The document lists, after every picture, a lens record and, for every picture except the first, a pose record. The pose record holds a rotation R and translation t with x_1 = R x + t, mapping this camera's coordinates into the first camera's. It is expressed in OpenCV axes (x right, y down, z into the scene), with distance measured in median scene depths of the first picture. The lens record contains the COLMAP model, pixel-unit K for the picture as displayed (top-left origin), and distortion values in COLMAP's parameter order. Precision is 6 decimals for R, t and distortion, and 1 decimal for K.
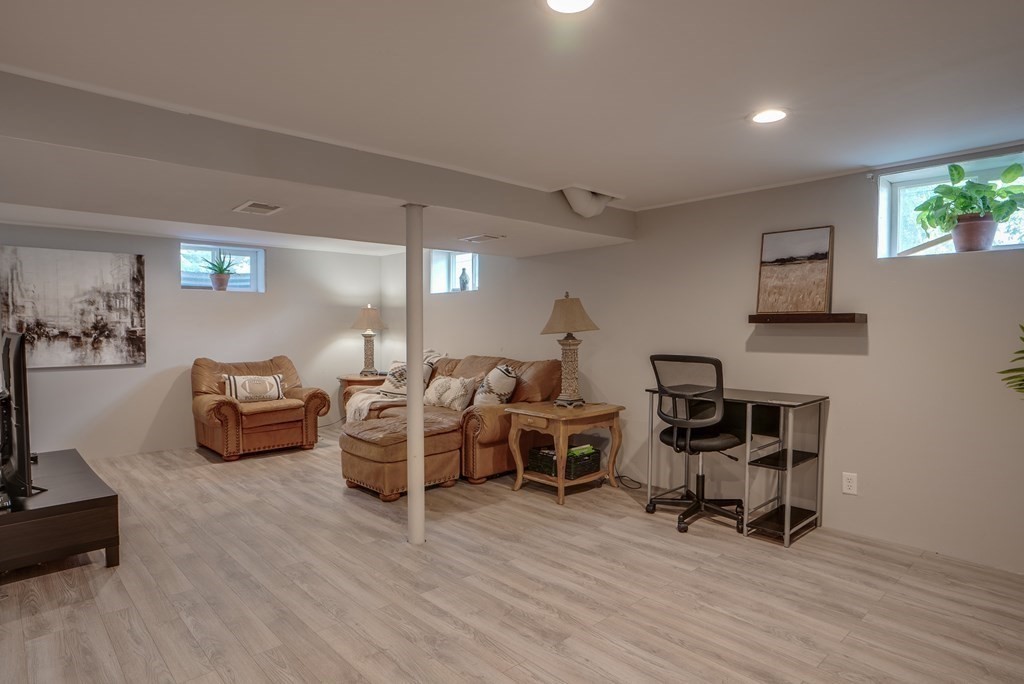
lens RADIAL K [[574.8, 0, 518.8], [0, 574.8, 346.3], [0, 0, 1]] dist [-0.024332, 0.003757]
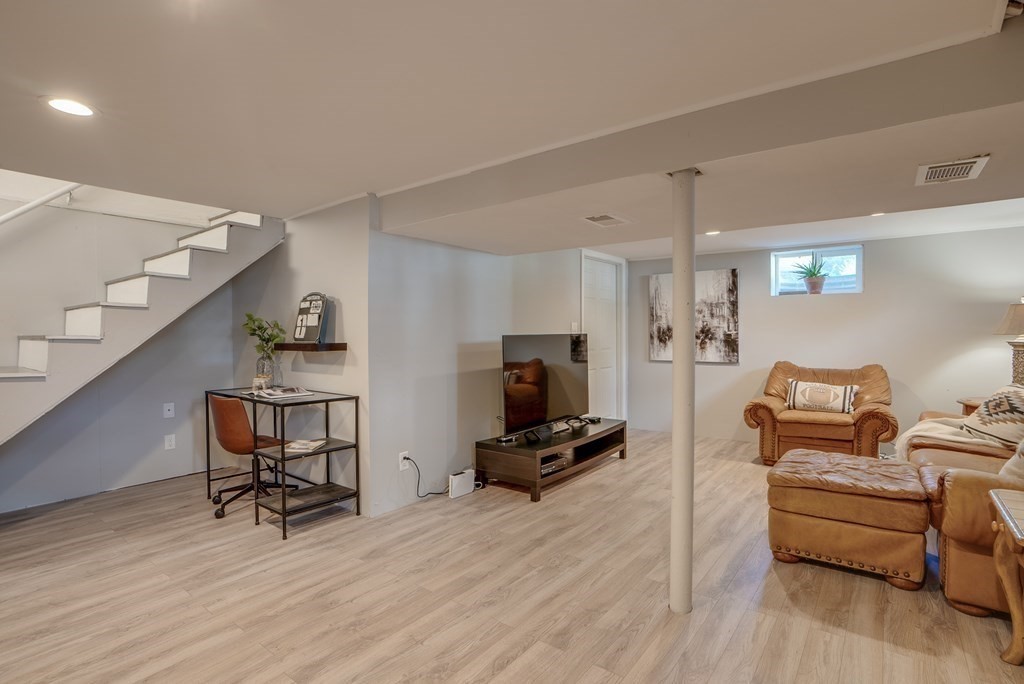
lens RADIAL K [[503.6, 0, 516.2], [0, 503.6, 335.8], [0, 0, 1]] dist [-0.052015, 0.017616]
pose [[0.164079, 0.008419, -0.986411, 0.268087], [-0.035897, 0.999352, 0.002558, -0.011188], [0.985794, 0.034989, 0.164275, 0.405153]]
